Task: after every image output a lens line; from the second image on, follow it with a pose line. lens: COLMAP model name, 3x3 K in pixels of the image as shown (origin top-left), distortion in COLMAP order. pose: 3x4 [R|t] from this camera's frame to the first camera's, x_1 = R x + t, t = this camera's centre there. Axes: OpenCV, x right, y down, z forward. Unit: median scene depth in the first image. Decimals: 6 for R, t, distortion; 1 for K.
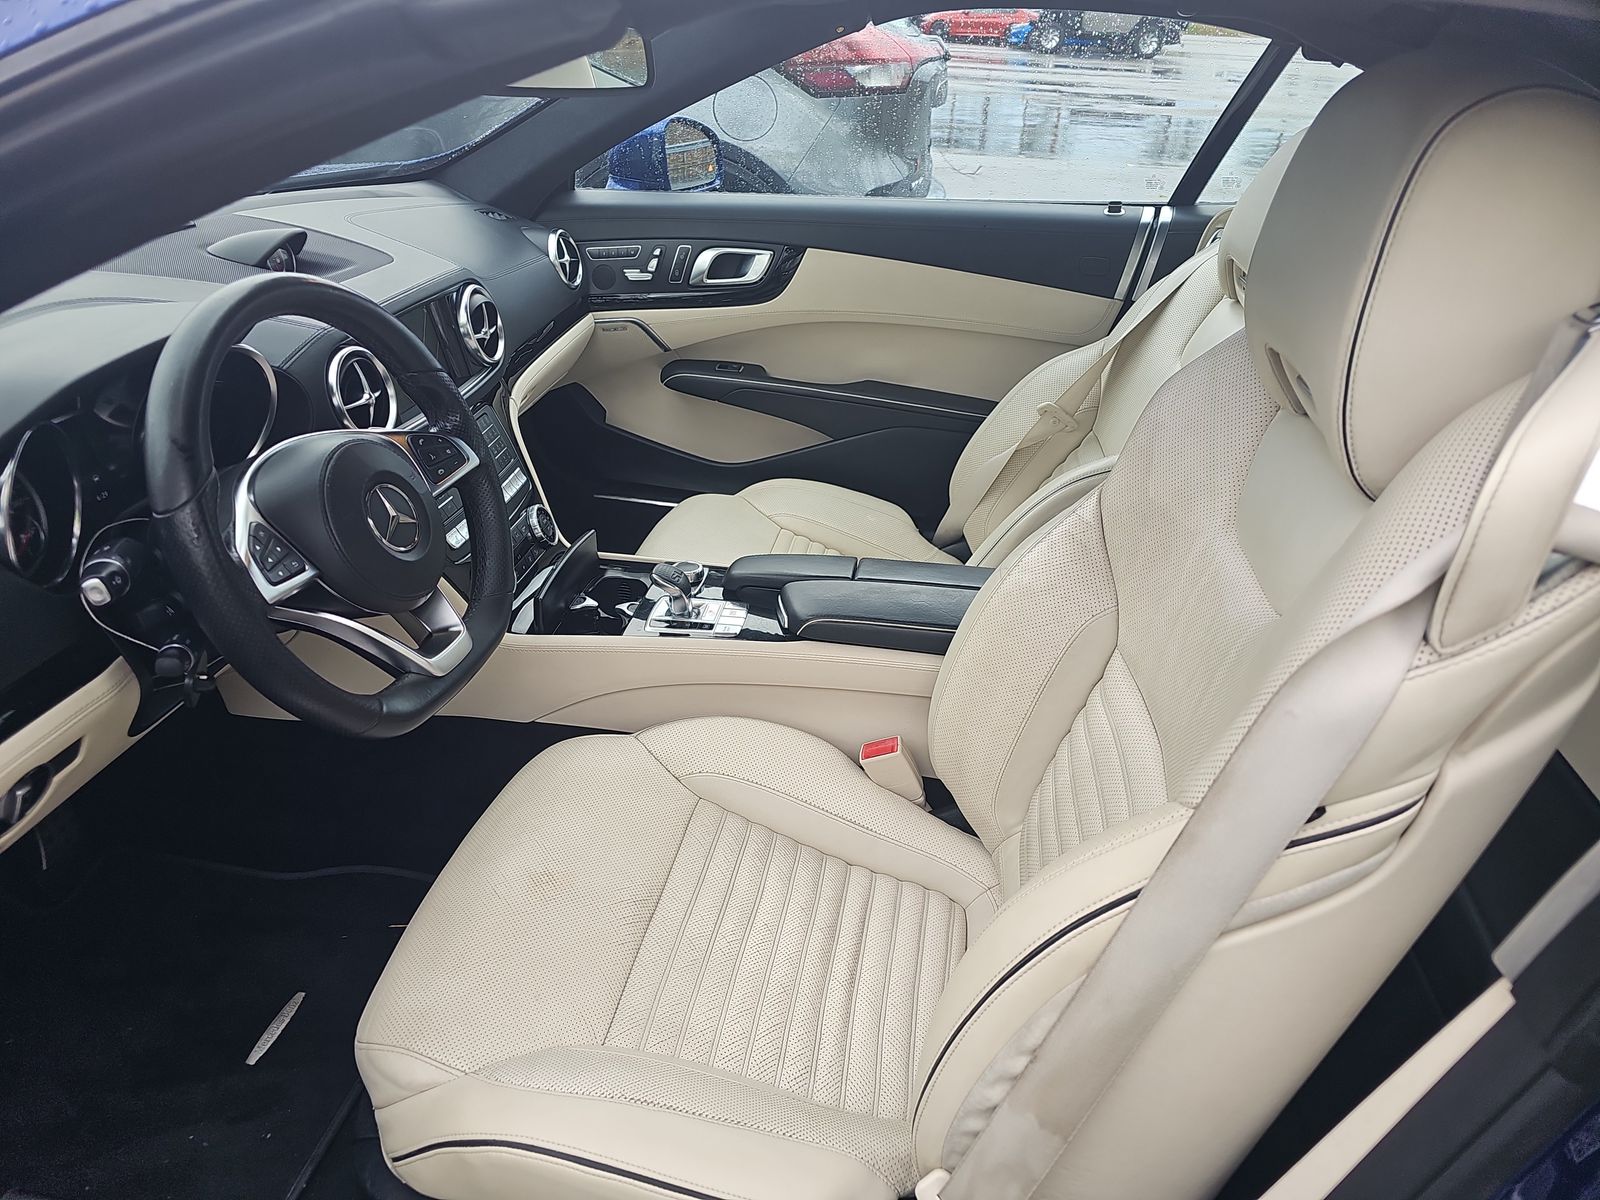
lens RADIAL K [[1048.4, 0, 794.8], [0, 1048.4, 608.7], [0, 0, 1]] dist [-0.026156, 0.007851]
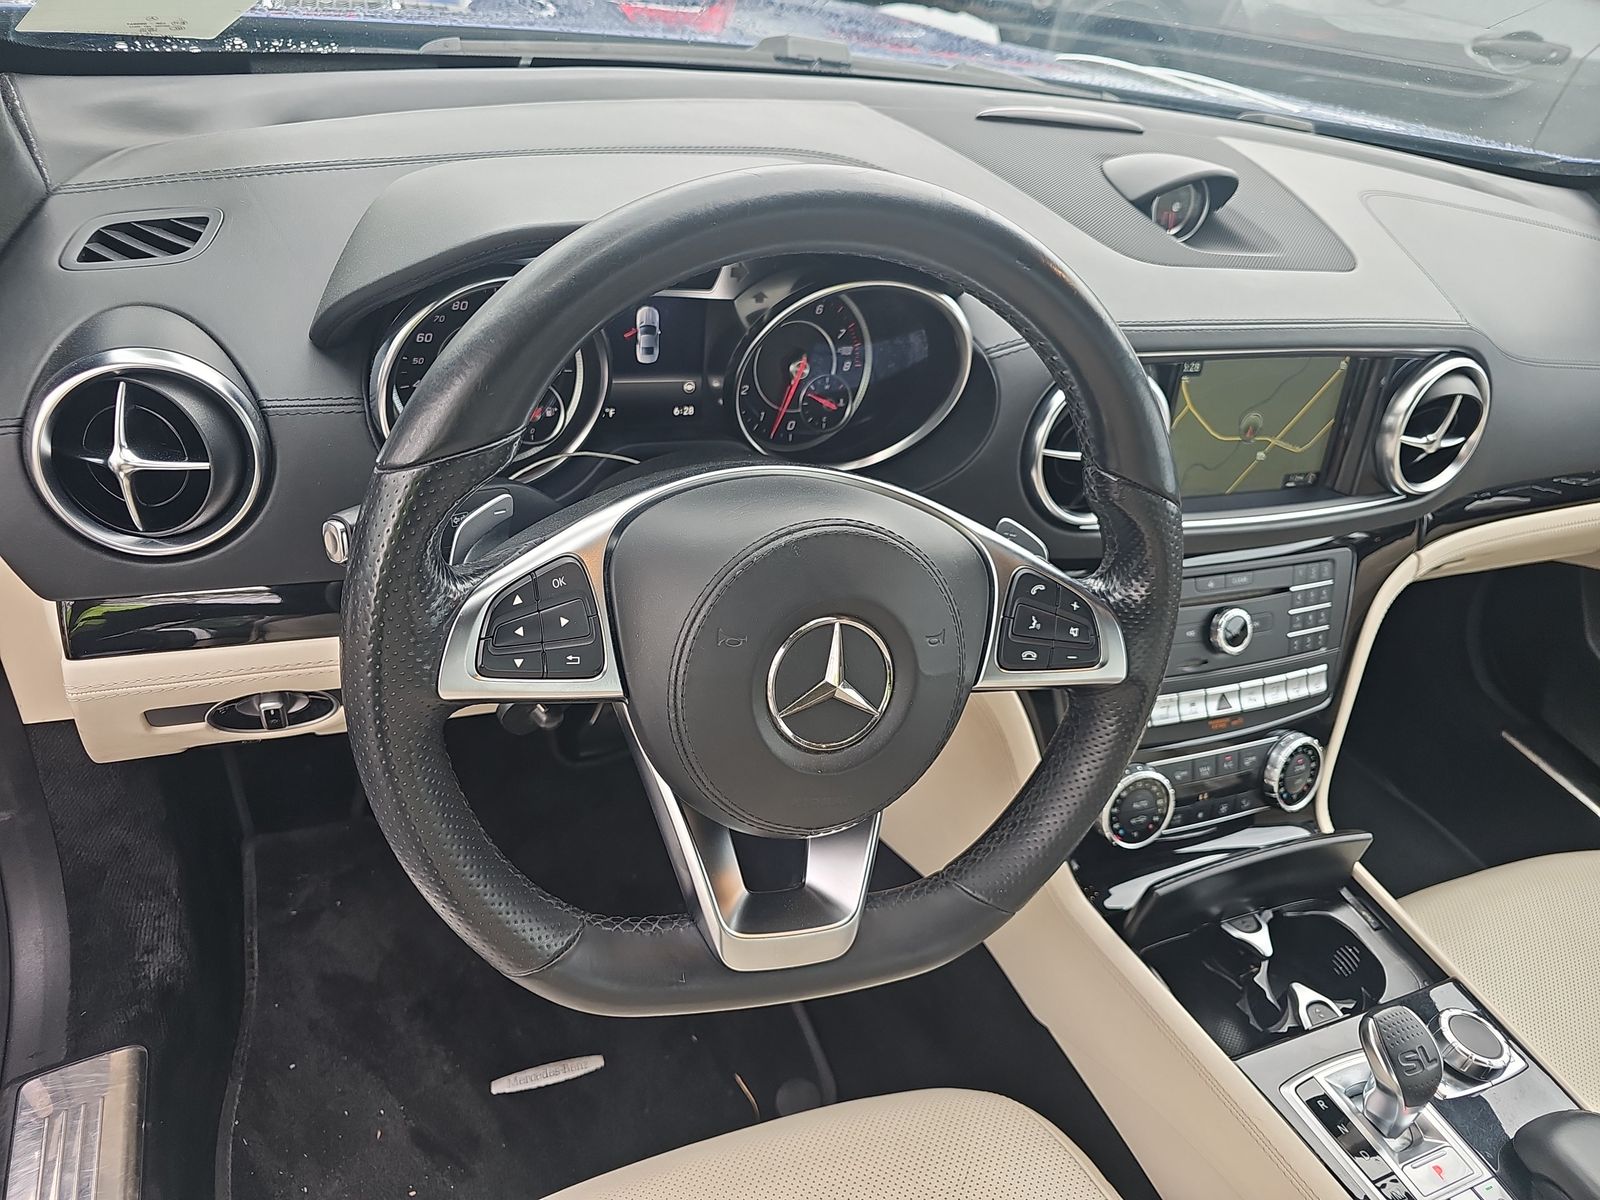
lens RADIAL K [[1048.4, 0, 824.2], [0, 1048.4, 614.6], [0, 0, 1]] dist [-0.026156, 0.007851]
pose [[0.510256, 0.538804, -0.670321, -0.036799], [-0.525949, 0.812180, 0.252472, -0.160632], [0.680454, 0.223729, 0.697802, 0.412948]]
